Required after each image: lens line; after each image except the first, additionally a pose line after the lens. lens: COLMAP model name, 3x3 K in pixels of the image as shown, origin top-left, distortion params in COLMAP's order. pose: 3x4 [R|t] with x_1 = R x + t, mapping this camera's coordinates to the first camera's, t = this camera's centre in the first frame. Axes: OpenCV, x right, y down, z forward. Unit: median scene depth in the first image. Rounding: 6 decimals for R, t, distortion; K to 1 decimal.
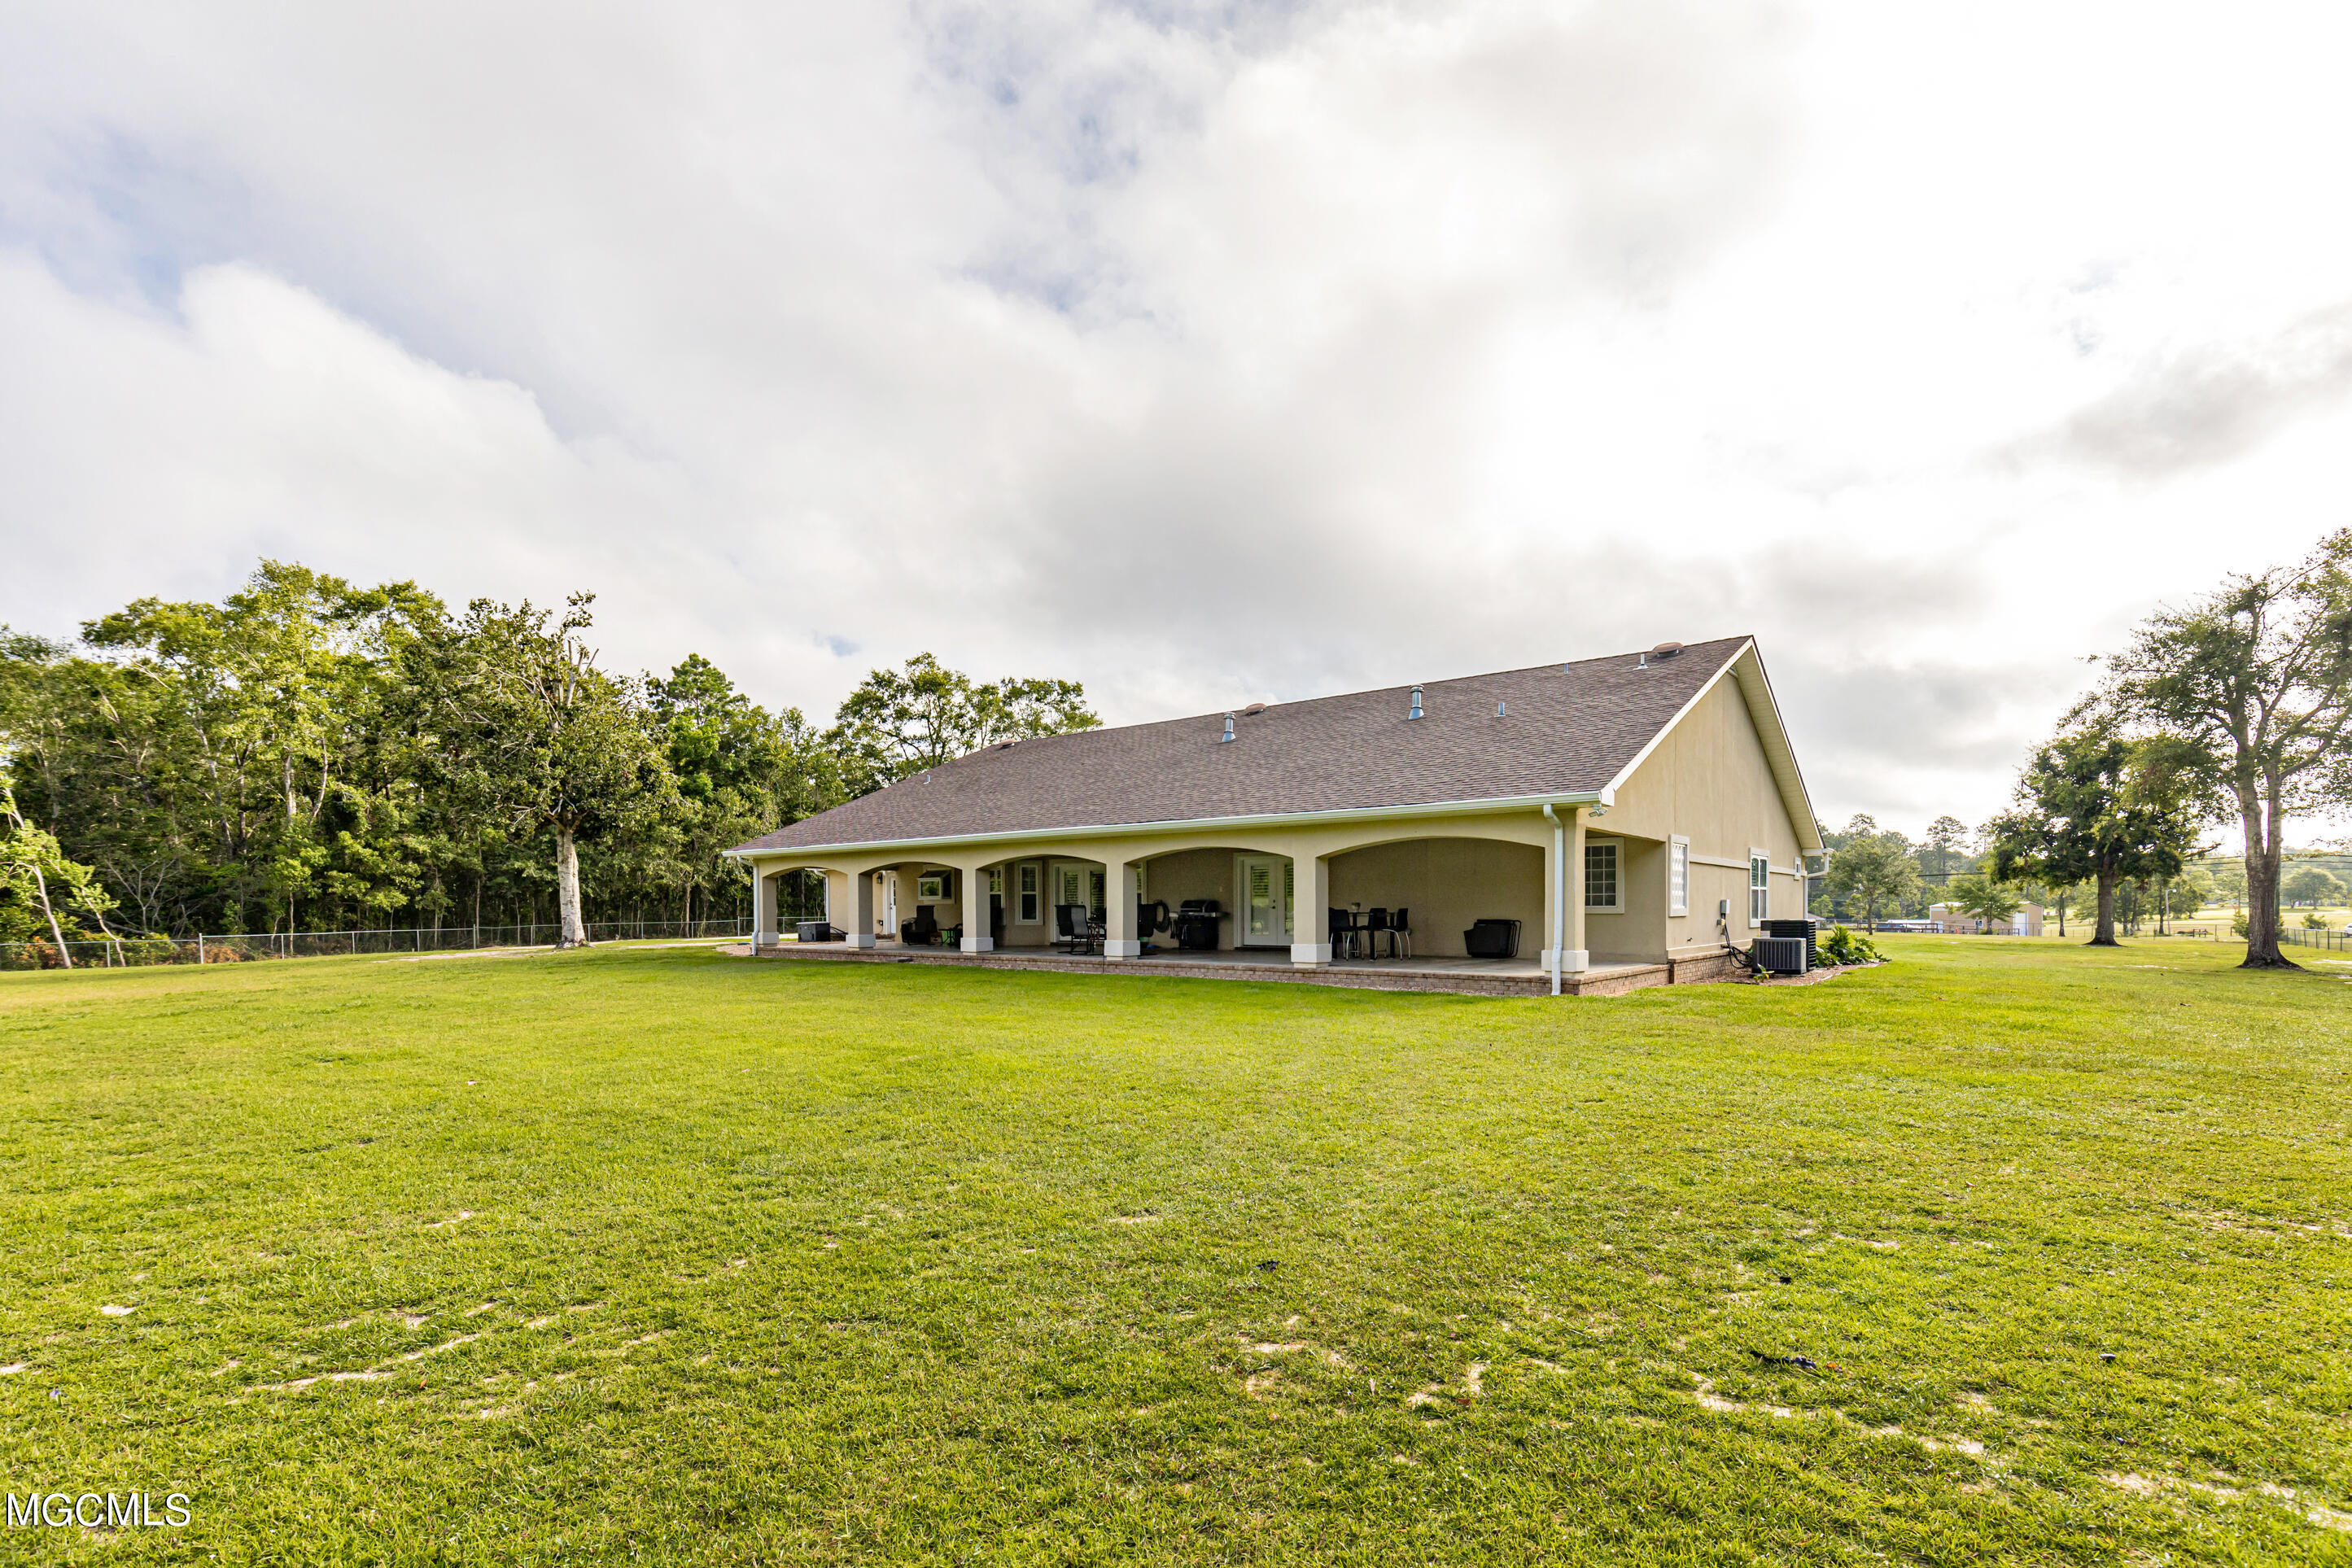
lens RADIAL K [[1063.9, 0, 1171.3], [0, 1063.9, 907.8], [0, 0, 1]] dist [-0.001947, -0.000190]
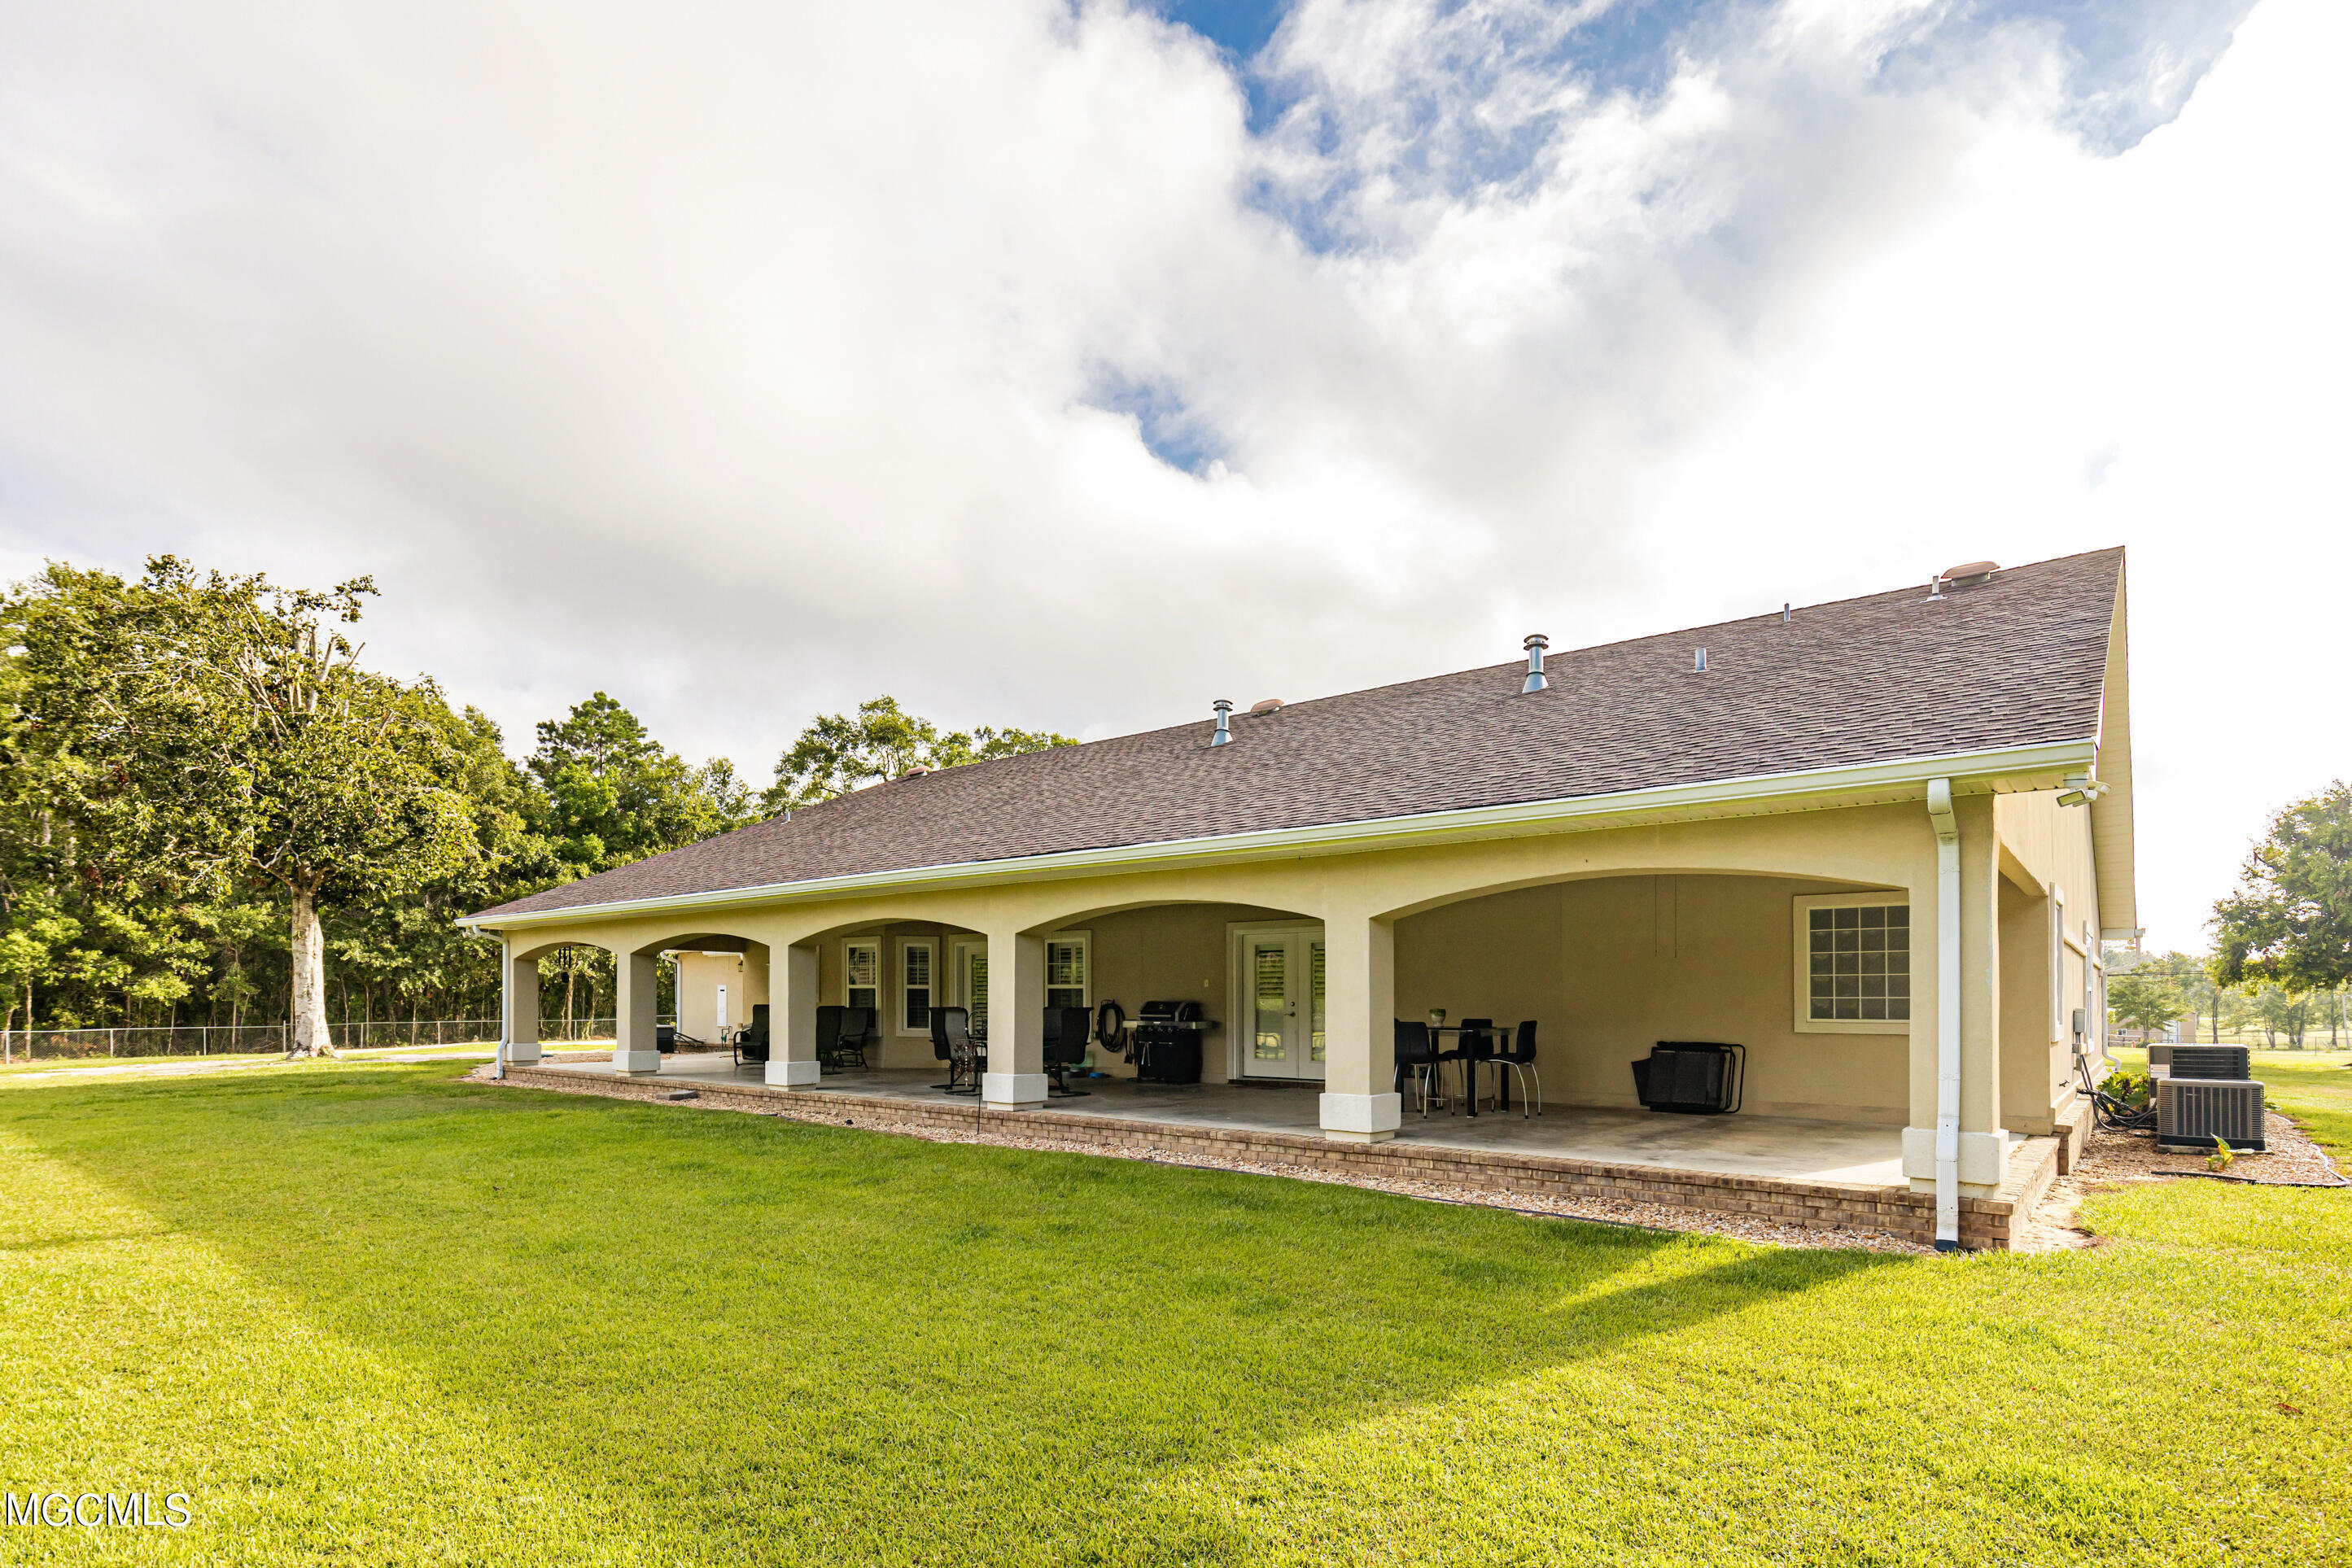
lens RADIAL K [[1249.9, 0, 1175.9], [0, 1249.9, 906.4], [0, 0, 1]] dist [-0.001713, 0.000047]
pose [[0.999941, 0.008510, -0.006740, 0.016037], [-0.009019, 0.996801, -0.079416, -0.002047], [0.006042, 0.079472, 0.996819, 0.135844]]
